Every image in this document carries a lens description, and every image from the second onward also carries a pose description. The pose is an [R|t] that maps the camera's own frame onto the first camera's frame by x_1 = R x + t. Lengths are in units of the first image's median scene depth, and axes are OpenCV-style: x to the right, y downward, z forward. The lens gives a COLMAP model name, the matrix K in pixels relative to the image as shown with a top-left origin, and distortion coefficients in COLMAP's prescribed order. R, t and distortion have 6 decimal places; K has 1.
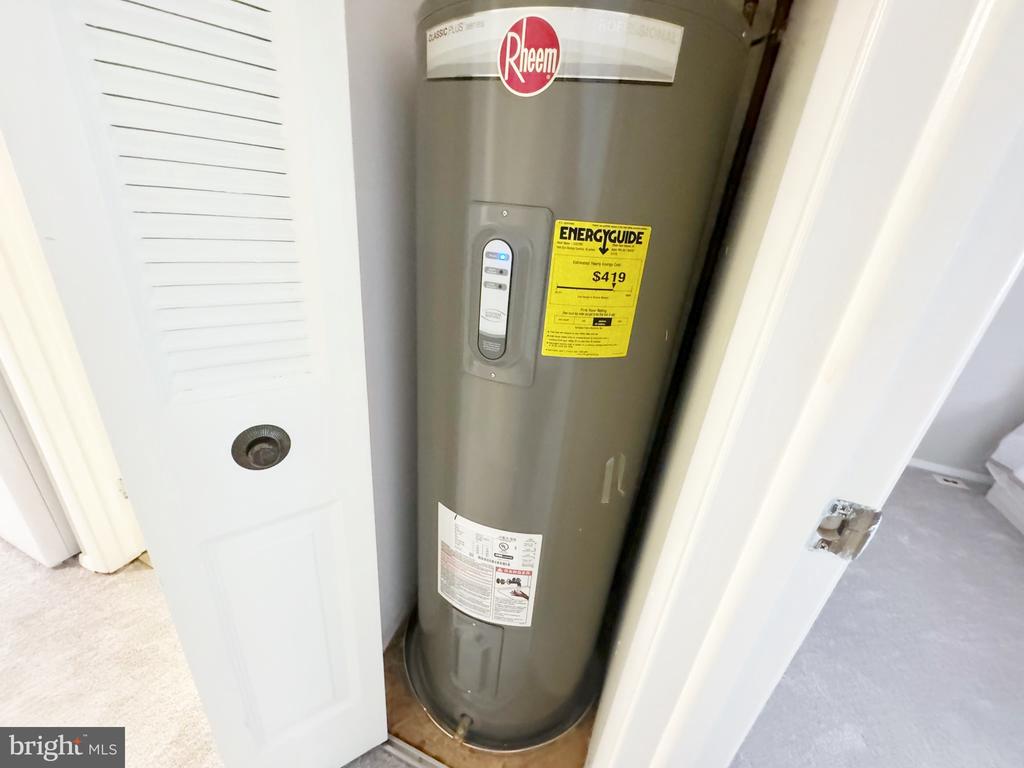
lens RADIAL K [[409.5, 0, 512.0], [0, 409.5, 384.0], [0, 0, 1]] dist [-0.002617, 0.000098]
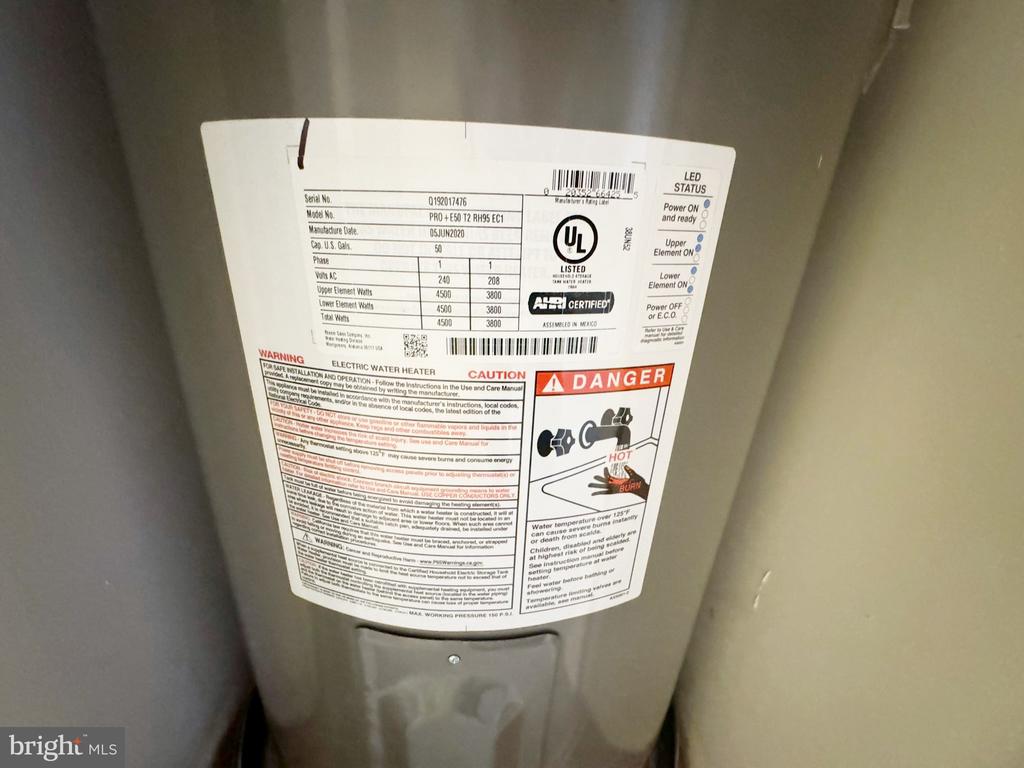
lens RADIAL K [[409.5, 0, 512.0], [0, 409.5, 384.0], [0, 0, 1]] dist [-0.002617, 0.000098]
pose [[0.934797, -0.158671, 0.317770, -0.123346], [0.162165, 0.986640, 0.015610, 0.443077], [-0.316002, 0.036939, 0.948039, 0.782714]]
